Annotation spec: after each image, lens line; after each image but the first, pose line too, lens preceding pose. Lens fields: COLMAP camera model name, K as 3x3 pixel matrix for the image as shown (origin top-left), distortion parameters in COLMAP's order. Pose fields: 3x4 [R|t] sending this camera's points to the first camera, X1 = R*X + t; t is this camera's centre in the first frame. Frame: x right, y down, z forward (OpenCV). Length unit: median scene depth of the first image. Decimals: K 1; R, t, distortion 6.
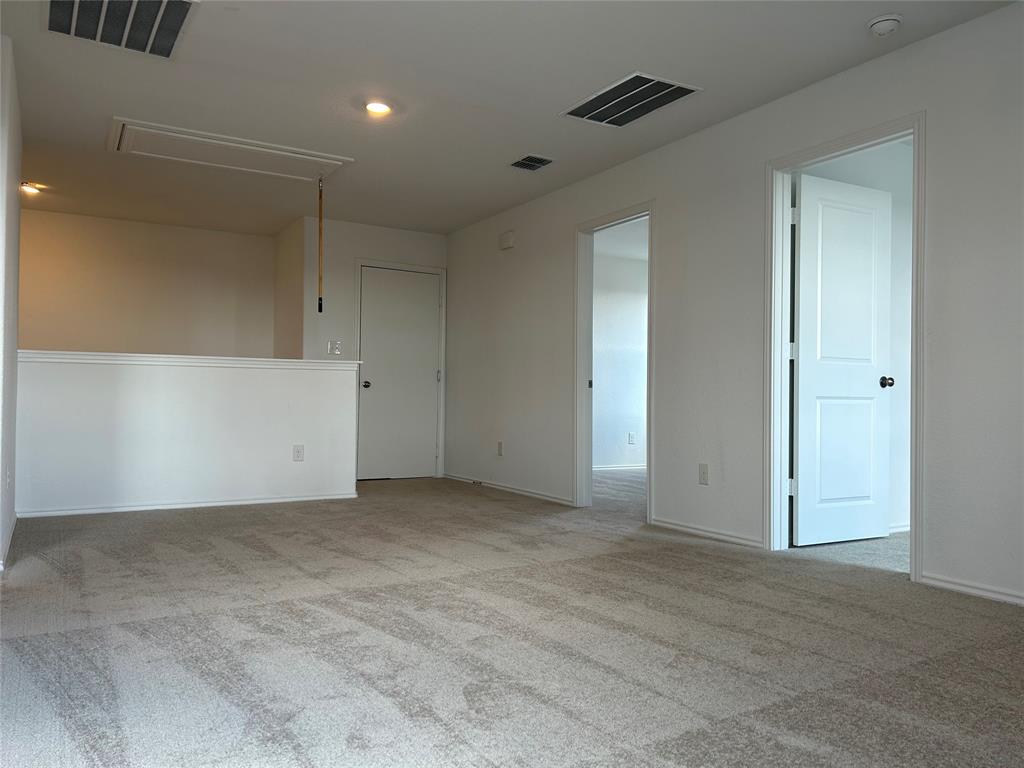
lens RADIAL K [[777.5, 0, 510.9], [0, 777.5, 383.8], [0, 0, 1]] dist [0.052994, -0.039037]
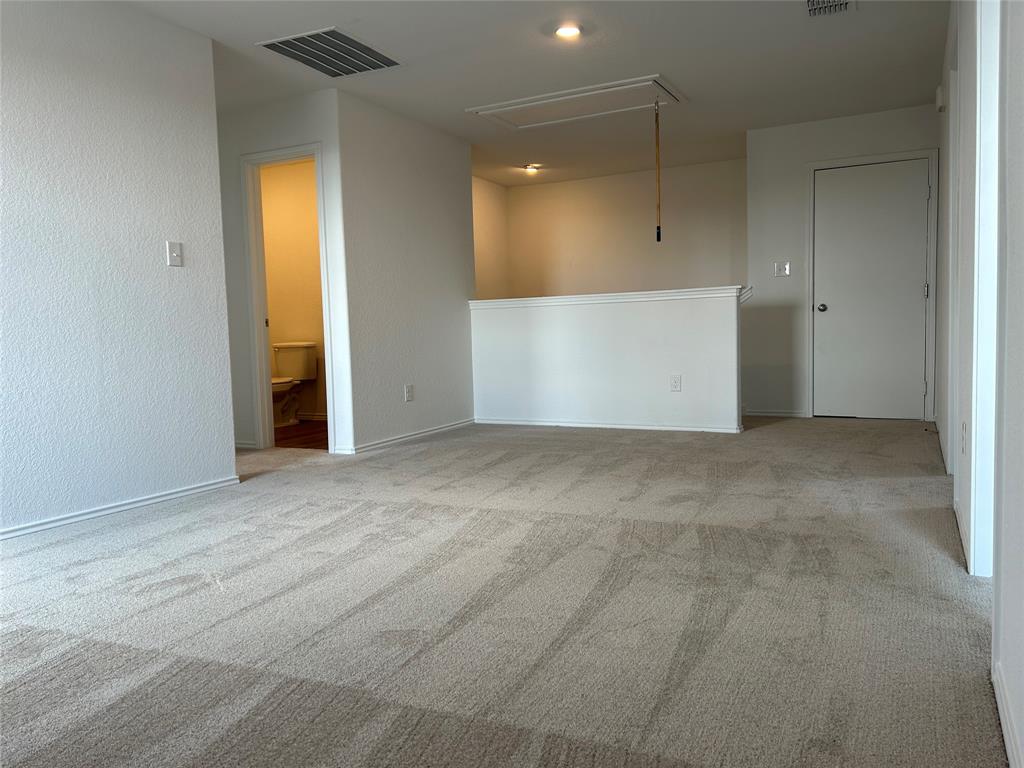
lens RADIAL K [[777.5, 0, 510.7], [0, 777.5, 382.7], [0, 0, 1]] dist [0.052994, -0.039037]
pose [[0.524255, 0.031633, -0.850974, 0.548599], [0.050406, 0.996405, 0.068092, 0.010129], [0.850068, -0.078591, 0.520776, 0.347418]]
